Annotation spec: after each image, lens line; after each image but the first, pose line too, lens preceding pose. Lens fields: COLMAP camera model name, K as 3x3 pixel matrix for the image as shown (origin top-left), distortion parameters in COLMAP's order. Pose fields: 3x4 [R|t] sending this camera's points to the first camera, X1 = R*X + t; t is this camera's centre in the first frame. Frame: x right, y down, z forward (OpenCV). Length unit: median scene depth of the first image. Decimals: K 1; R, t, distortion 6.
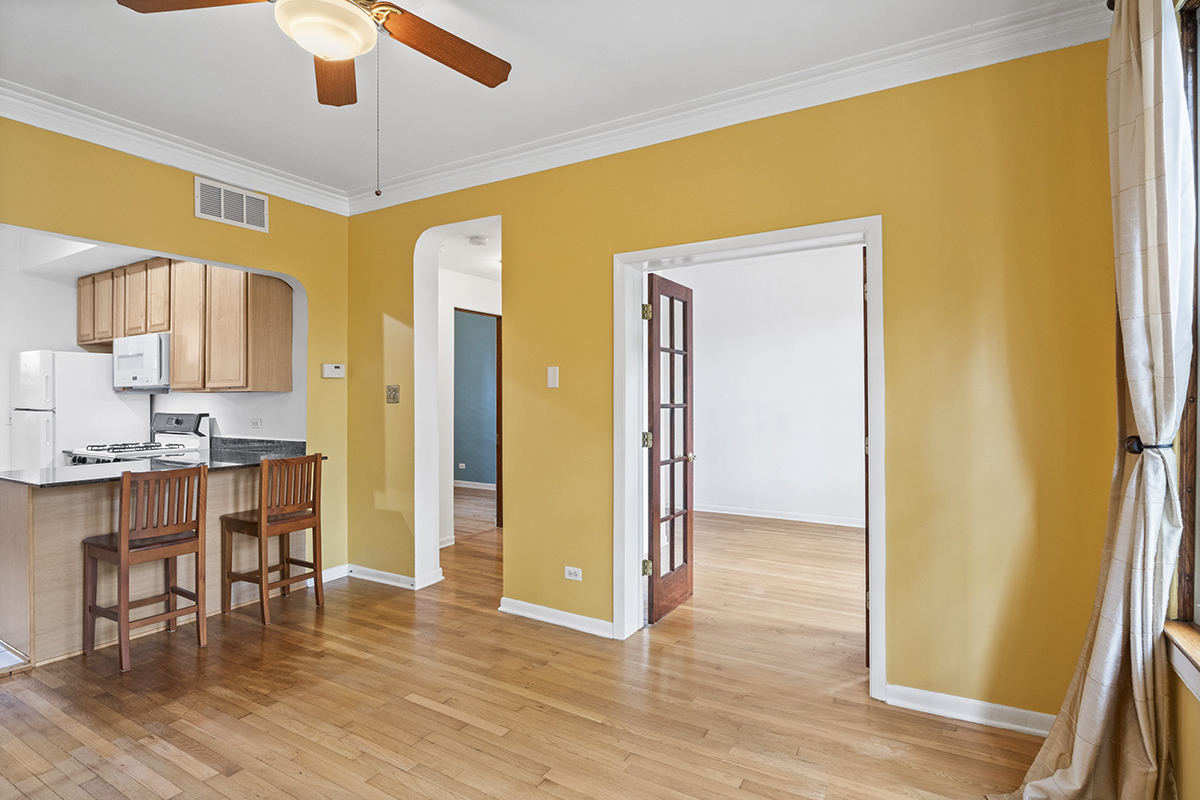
lens RADIAL K [[603.0, 0, 604.0], [0, 603.0, 396.4], [0, 0, 1]] dist [-0.005775, -0.001852]
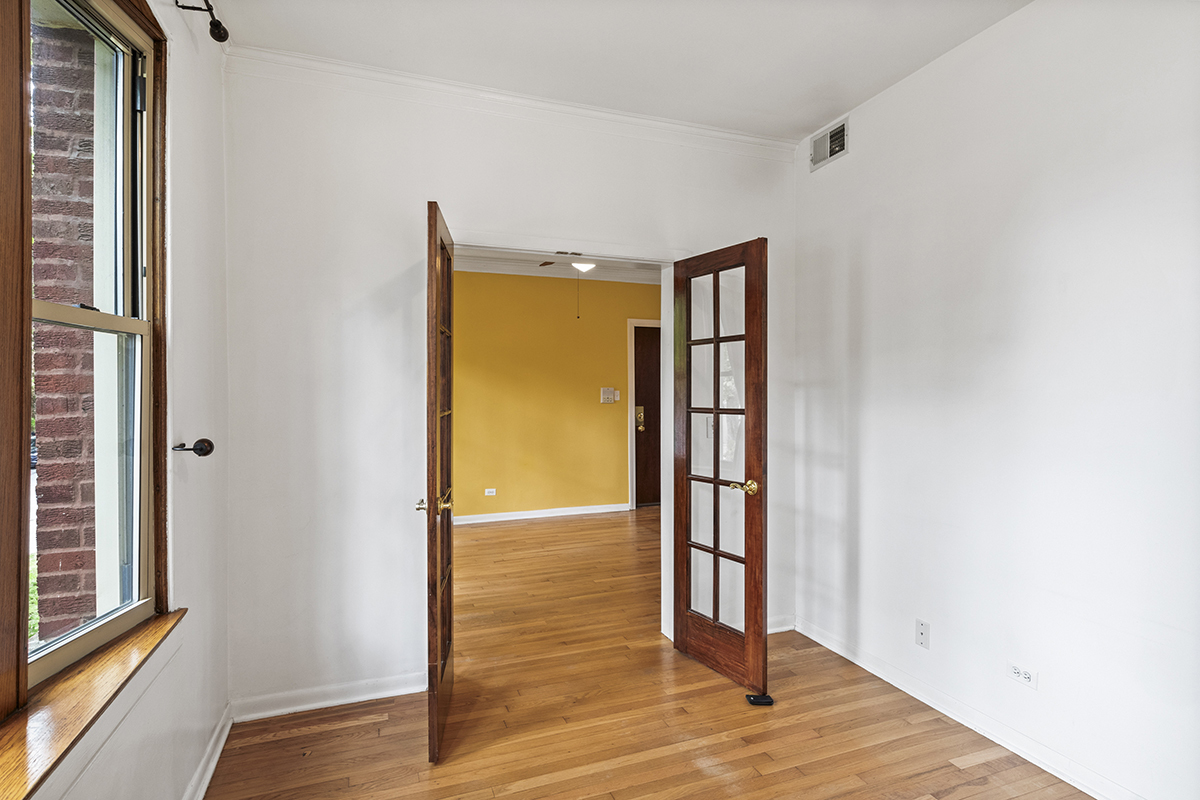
lens RADIAL K [[603.0, 0, 596.8], [0, 603.0, 393.3], [0, 0, 1]] dist [-0.005775, -0.001852]
pose [[-0.632483, -0.000105, -0.774574, 0.711379], [0.006725, 0.999962, -0.005627, -0.002915], [0.774545, -0.008768, -0.632458, 1.230063]]
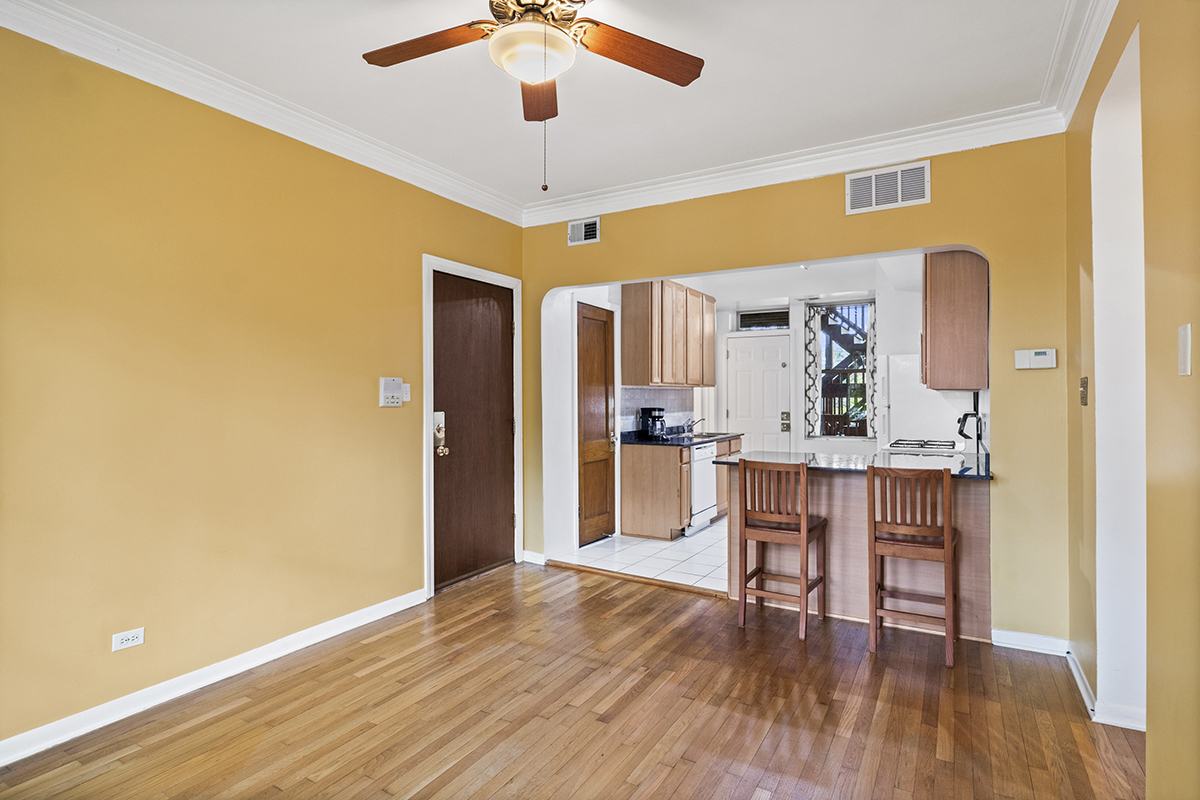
lens RADIAL K [[603.0, 0, 596.9], [0, 603.0, 391.9], [0, 0, 1]] dist [-0.005775, -0.001852]
pose [[-0.006230, -0.004661, -0.999970, 0.276470], [0.002976, 0.999985, -0.004680, -0.001365], [0.999976, -0.003005, -0.006216, 0.503432]]
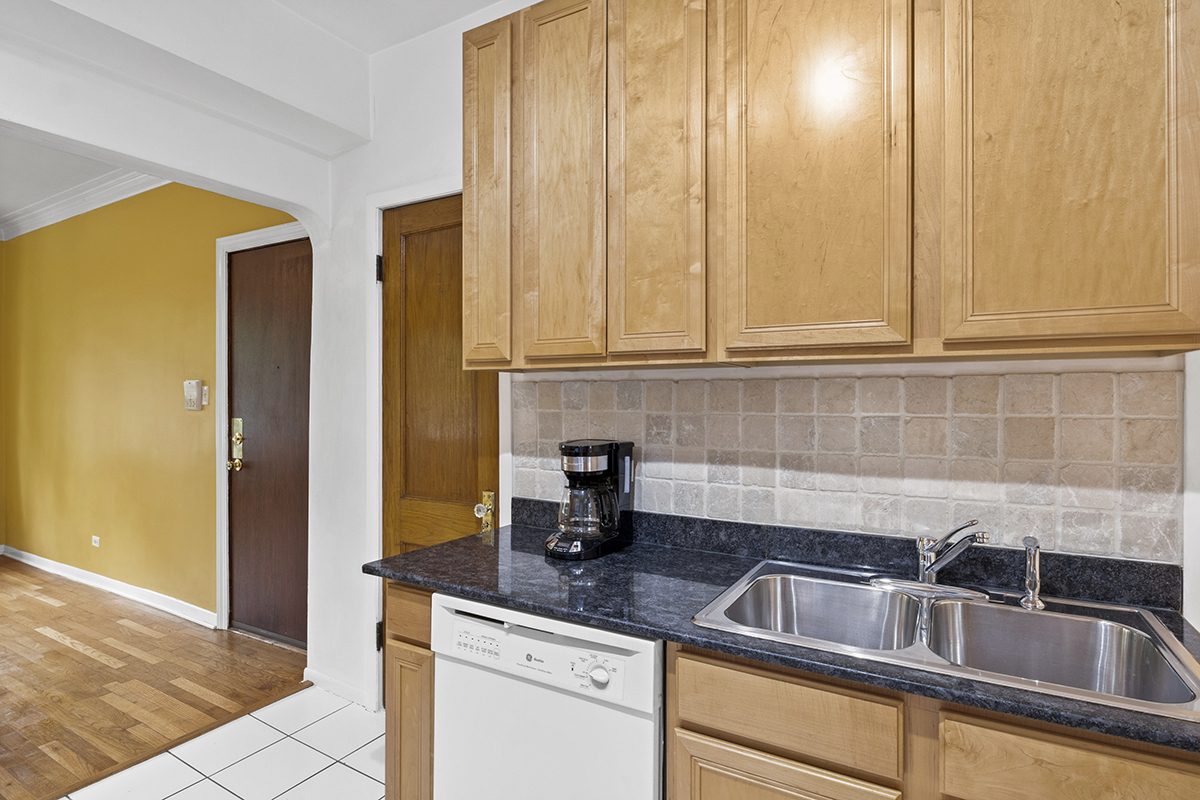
lens RADIAL K [[603.0, 0, 609.4], [0, 603.0, 399.4], [0, 0, 1]] dist [-0.005775, -0.001852]
pose [[-0.999792, 0.000263, -0.020399, -1.180192], [0.000205, 0.999996, 0.002838, -0.001945], [0.020400, 0.002833, -0.999788, 1.069770]]
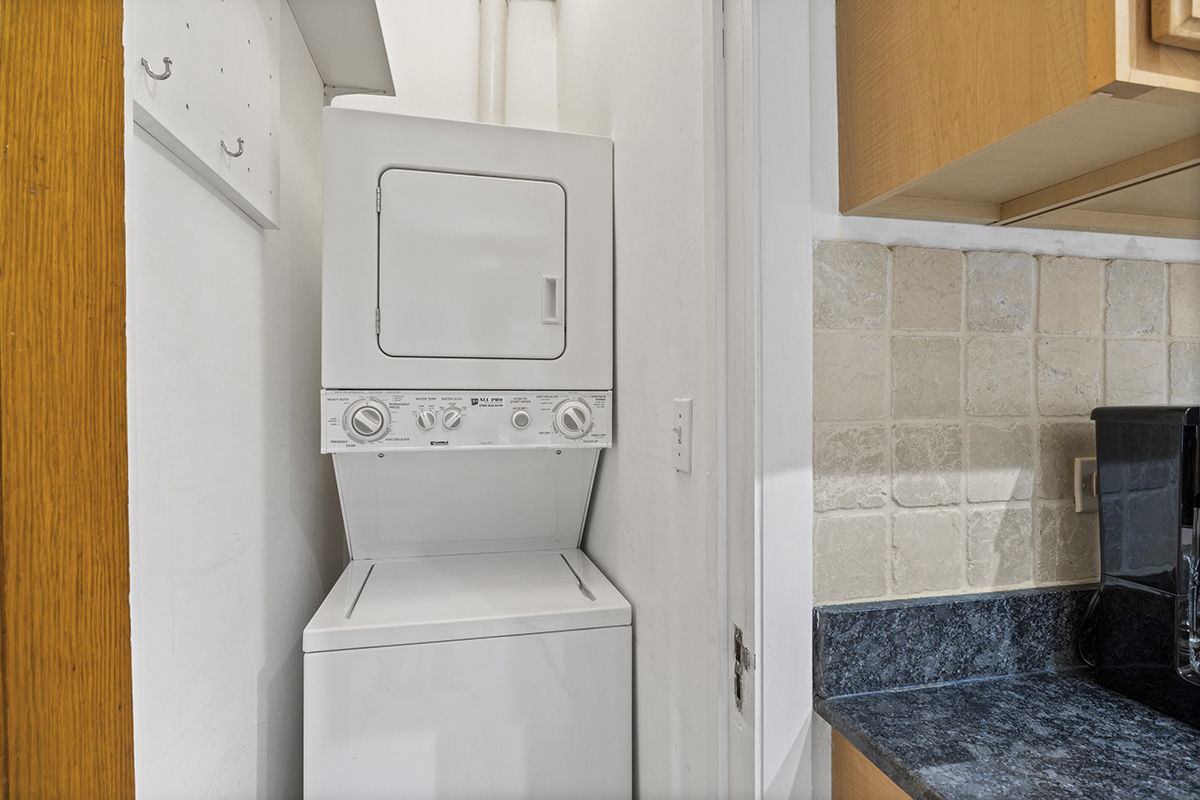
lens RADIAL K [[603.0, 0, 597.9], [0, 603.0, 400.4], [0, 0, 1]] dist [-0.005775, -0.001852]
pose [[-0.722224, 0.009007, -0.691600, -0.953360], [0.008414, 0.999956, 0.004236, 0.026530], [0.691608, -0.002759, -0.722268, 0.624872]]
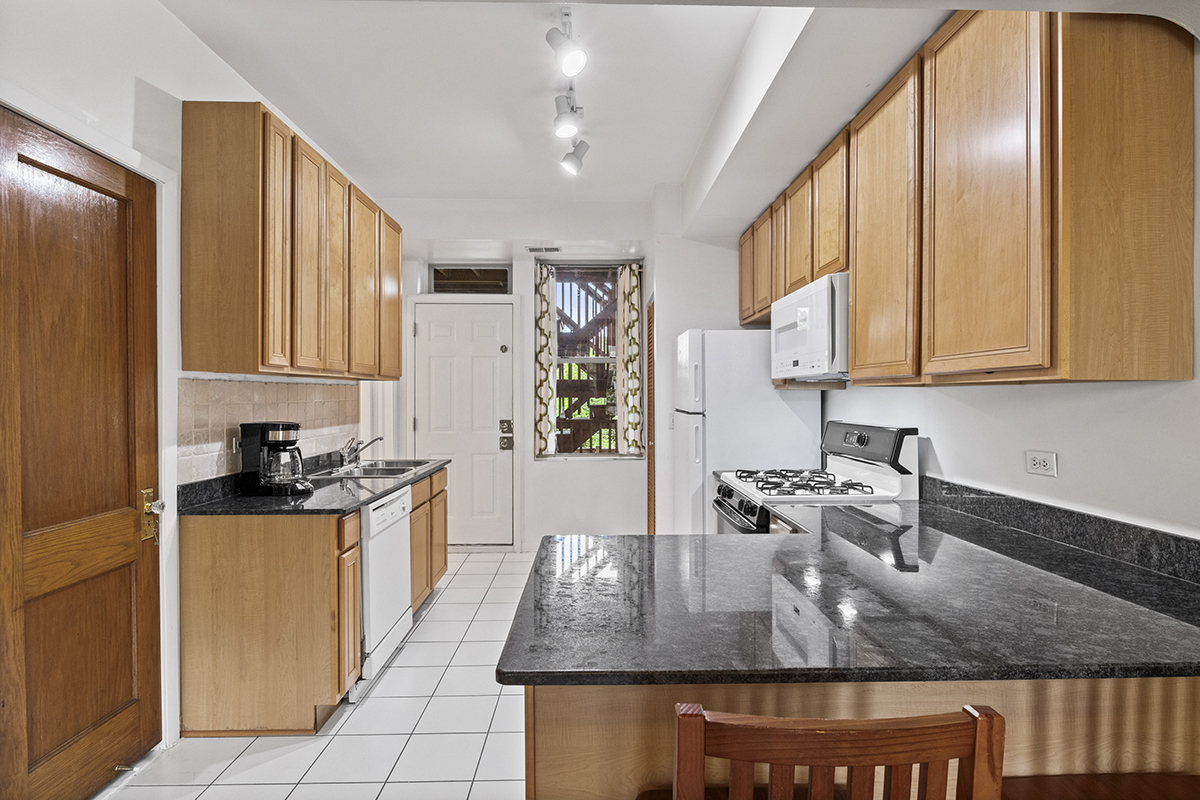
lens RADIAL K [[603.0, 0, 601.0], [0, 603.0, 395.0], [0, 0, 1]] dist [-0.005775, -0.001852]
pose [[0.527601, 0.001971, -0.849490, -0.425398], [0.001430, 0.999994, 0.003208, -0.001537], [0.849491, -0.002907, 0.527595, 0.587954]]
